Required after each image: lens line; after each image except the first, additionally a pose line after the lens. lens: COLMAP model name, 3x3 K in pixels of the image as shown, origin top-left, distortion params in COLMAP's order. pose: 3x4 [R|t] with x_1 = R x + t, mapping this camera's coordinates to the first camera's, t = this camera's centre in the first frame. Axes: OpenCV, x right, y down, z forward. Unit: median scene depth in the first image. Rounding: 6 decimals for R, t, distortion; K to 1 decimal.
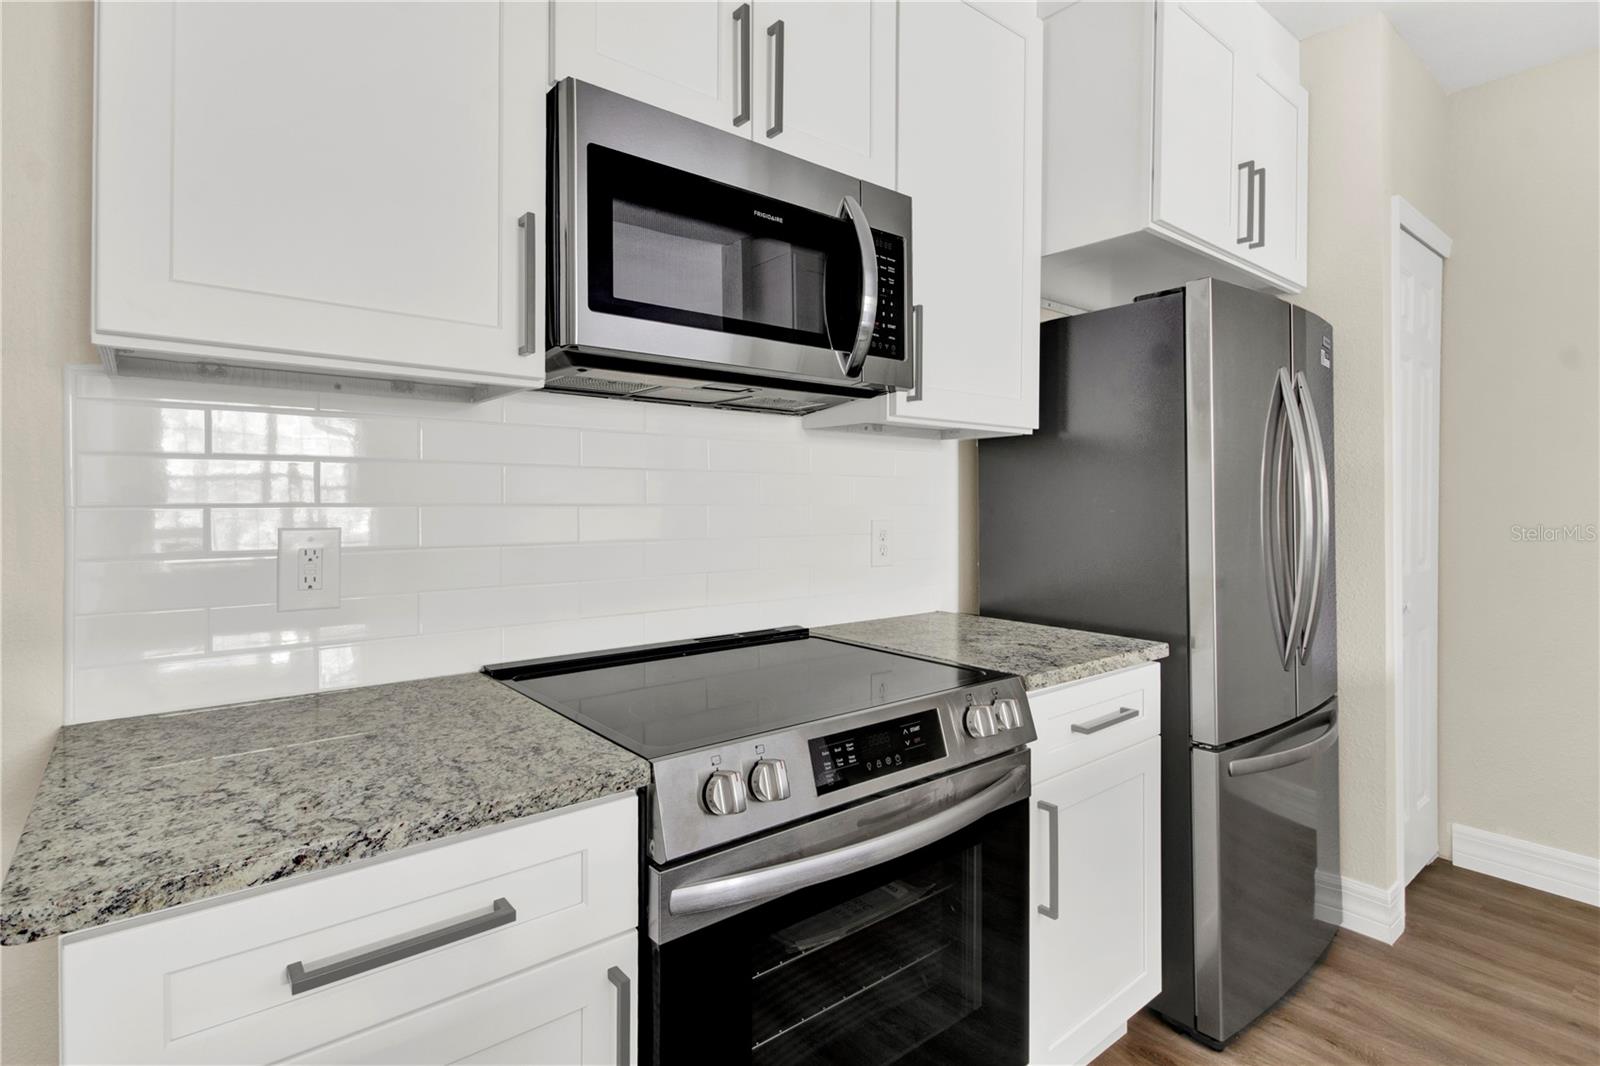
lens RADIAL K [[776.4, 0, 771.4], [0, 776.4, 500.2], [0, 0, 1]] dist [-0.011266, -0.004489]
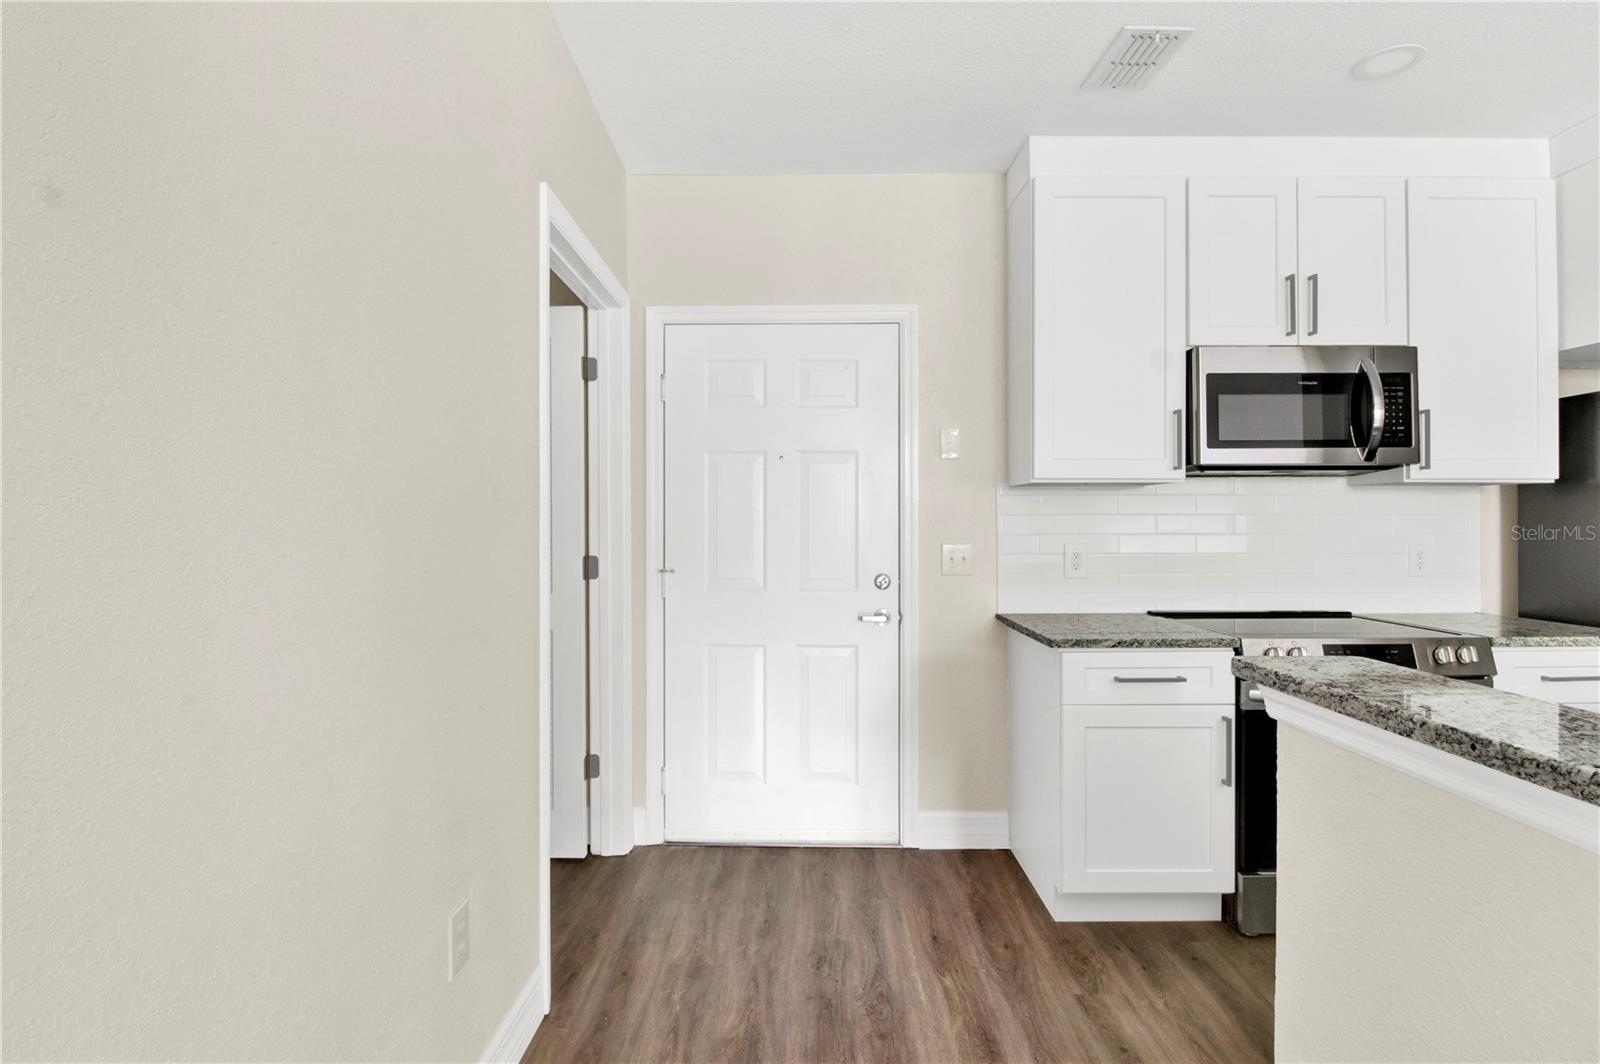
lens RADIAL K [[776.4, 0, 791.8], [0, 776.4, 520.0], [0, 0, 1]] dist [-0.011266, -0.004489]
pose [[0.783040, -0.005973, -0.621942, 0.173817], [0.001983, 0.999973, -0.007107, -0.018227], [0.621968, 0.004332, 0.783031, -1.224451]]
